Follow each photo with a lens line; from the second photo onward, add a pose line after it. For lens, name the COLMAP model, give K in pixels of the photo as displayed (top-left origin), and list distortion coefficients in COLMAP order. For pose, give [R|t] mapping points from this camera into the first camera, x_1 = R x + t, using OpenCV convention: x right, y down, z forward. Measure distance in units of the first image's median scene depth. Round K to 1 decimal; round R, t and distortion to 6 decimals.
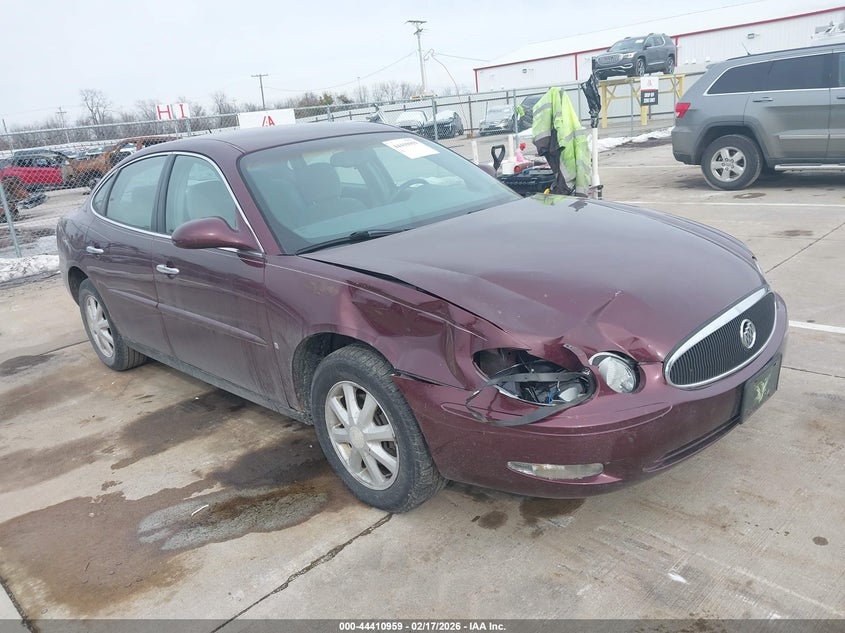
lens RADIAL K [[630.1, 0, 422.5], [0, 630.1, 316.5], [0, 0, 1]] dist [0.001638, 0.002034]
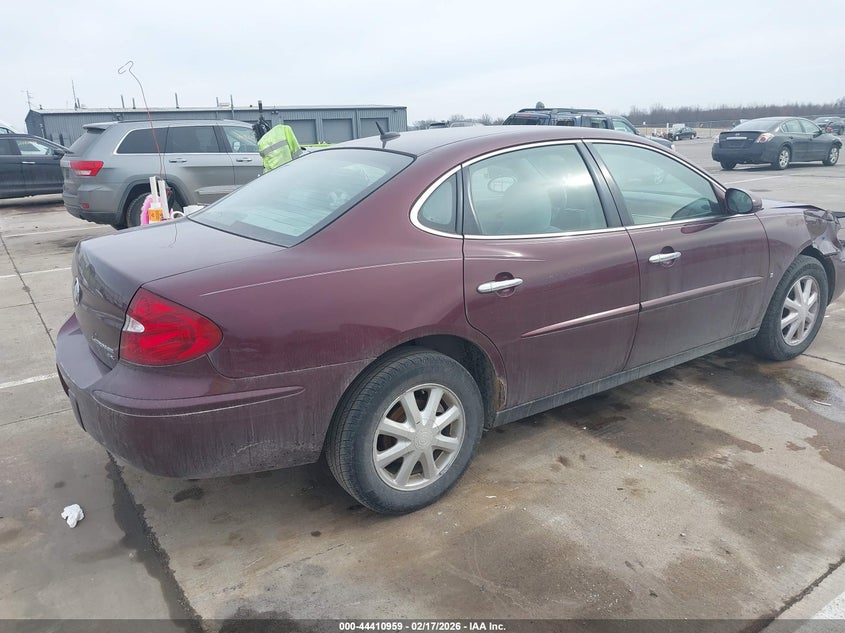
lens RADIAL K [[630.1, 0, 422.5], [0, 630.1, 316.5], [0, 0, 1]] dist [0.001638, 0.002034]
pose [[0.228906, -0.183309, 0.956033, -1.292012], [0.308650, 0.945103, 0.107312, -0.186419], [-0.923221, 0.270515, 0.272918, 1.004176]]
